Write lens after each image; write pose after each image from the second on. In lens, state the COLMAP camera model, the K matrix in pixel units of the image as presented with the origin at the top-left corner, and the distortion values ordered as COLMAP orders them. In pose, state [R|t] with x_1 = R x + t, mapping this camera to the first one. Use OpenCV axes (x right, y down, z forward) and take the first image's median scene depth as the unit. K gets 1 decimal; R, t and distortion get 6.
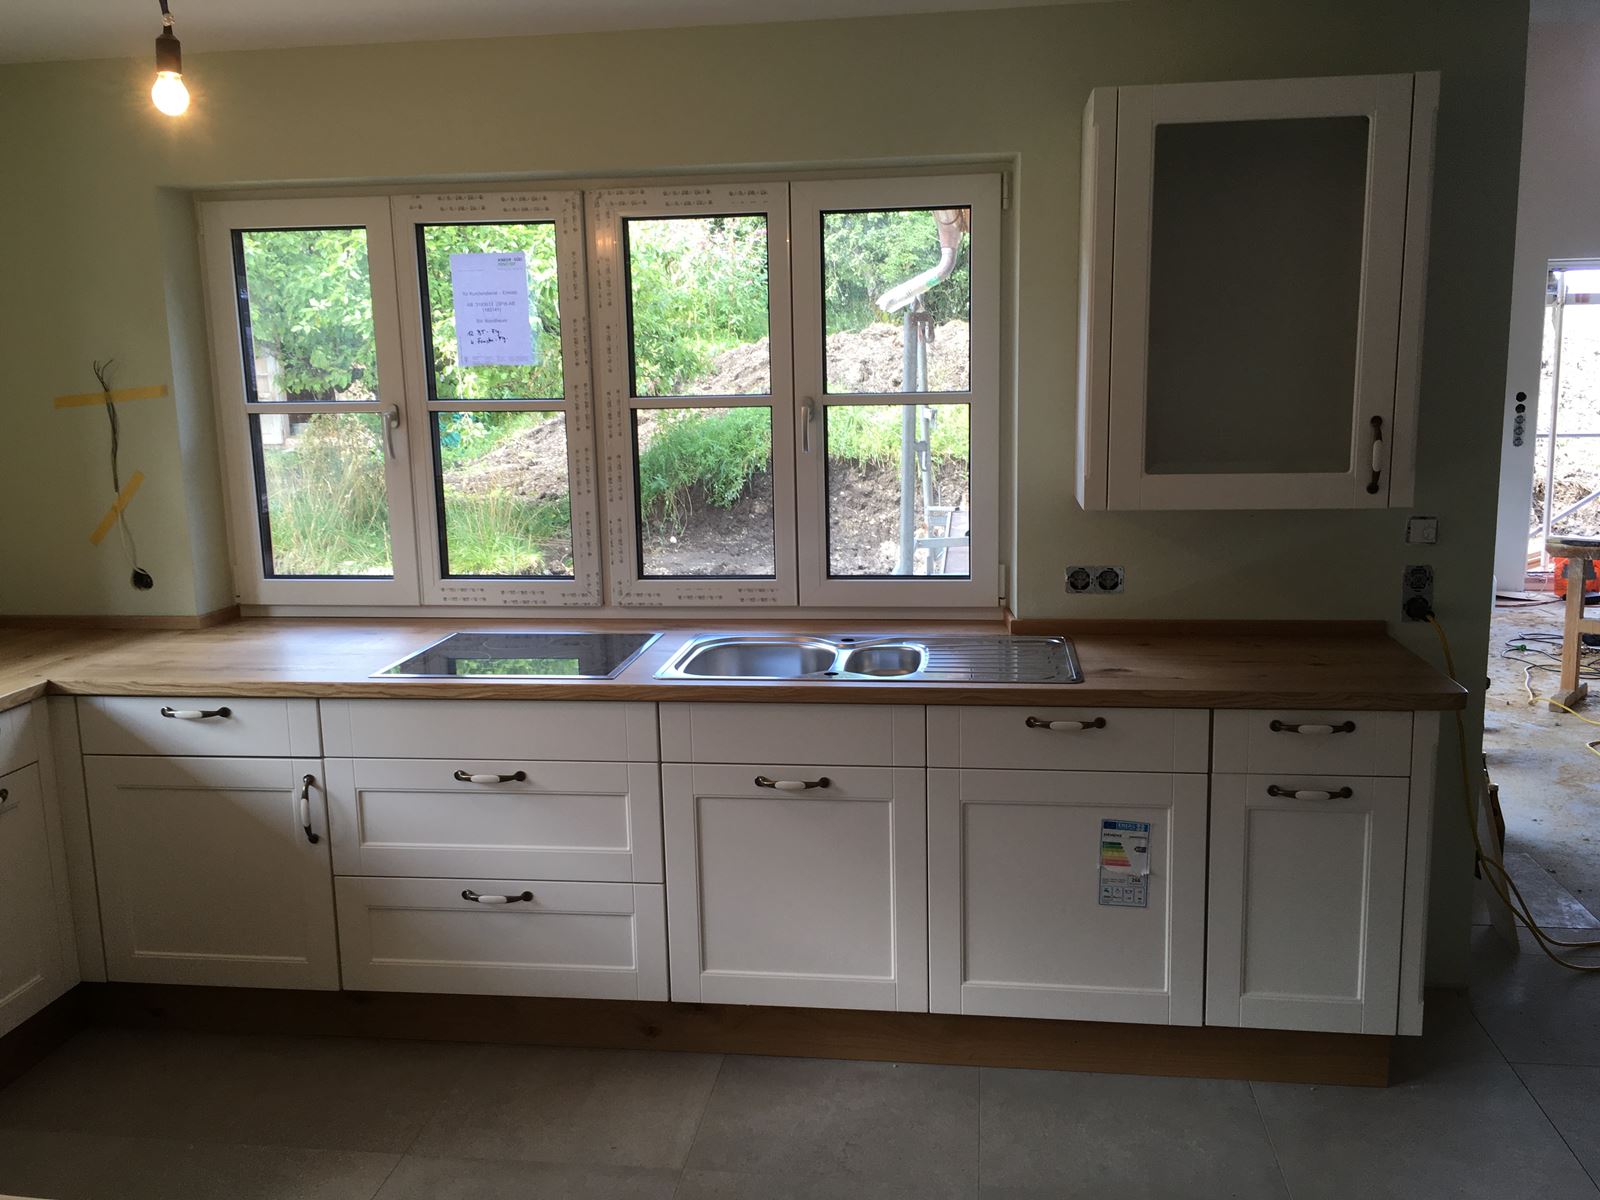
lens RADIAL K [[1358.4, 0, 800.0], [0, 1358.4, 600.0], [0, 0, 1]] dist [0.078116, -0.120055]
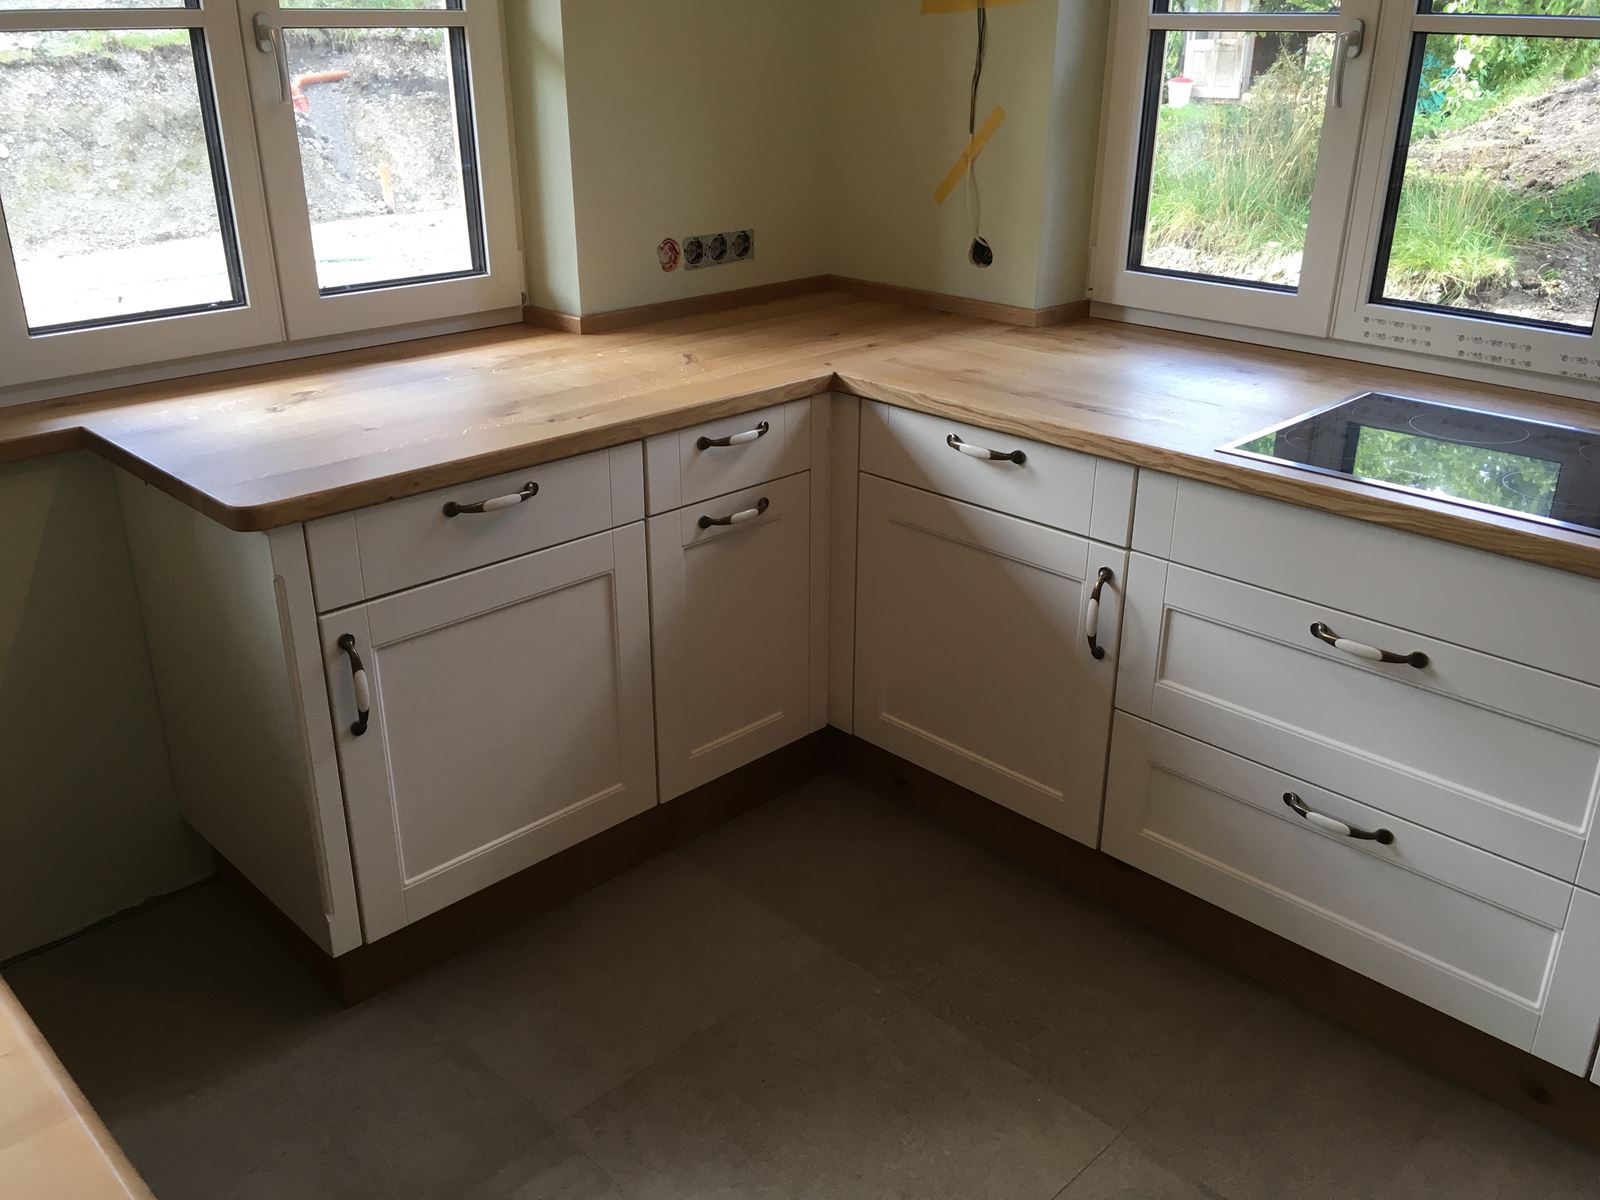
lens RADIAL K [[1358.4, 0, 800.0], [0, 1358.4, 600.0], [0, 0, 1]] dist [0.078116, -0.120055]
pose [[0.790870, 0.261409, -0.553344, -0.075573], [-0.127390, 0.954695, 0.268941, -0.022467], [0.598579, -0.142207, 0.788340, 0.293848]]
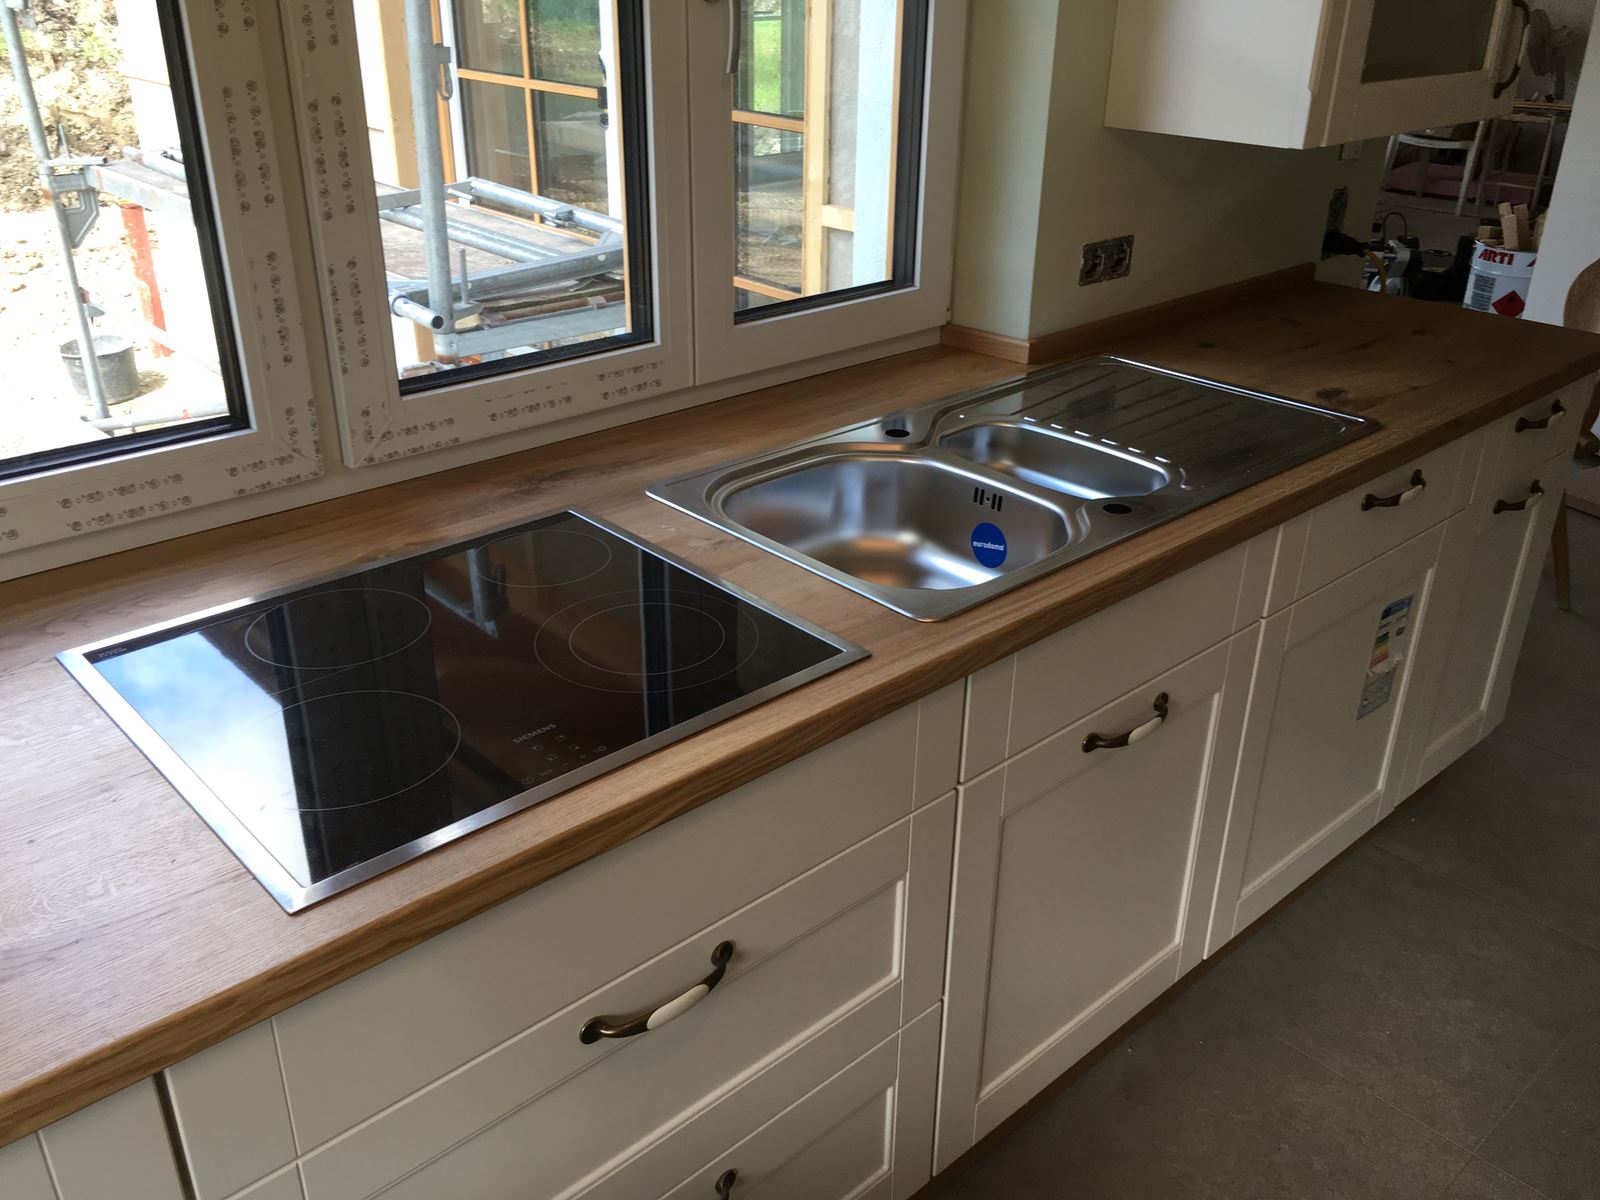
lens RADIAL K [[1358.4, 0, 800.0], [0, 1358.4, 600.0], [0, 0, 1]] dist [0.078116, -0.120055]
pose [[0.641628, -0.310617, 0.701306, -0.367377], [0.109116, 0.941996, 0.317391, -0.079492], [-0.759215, -0.127124, 0.638304, 0.614623]]
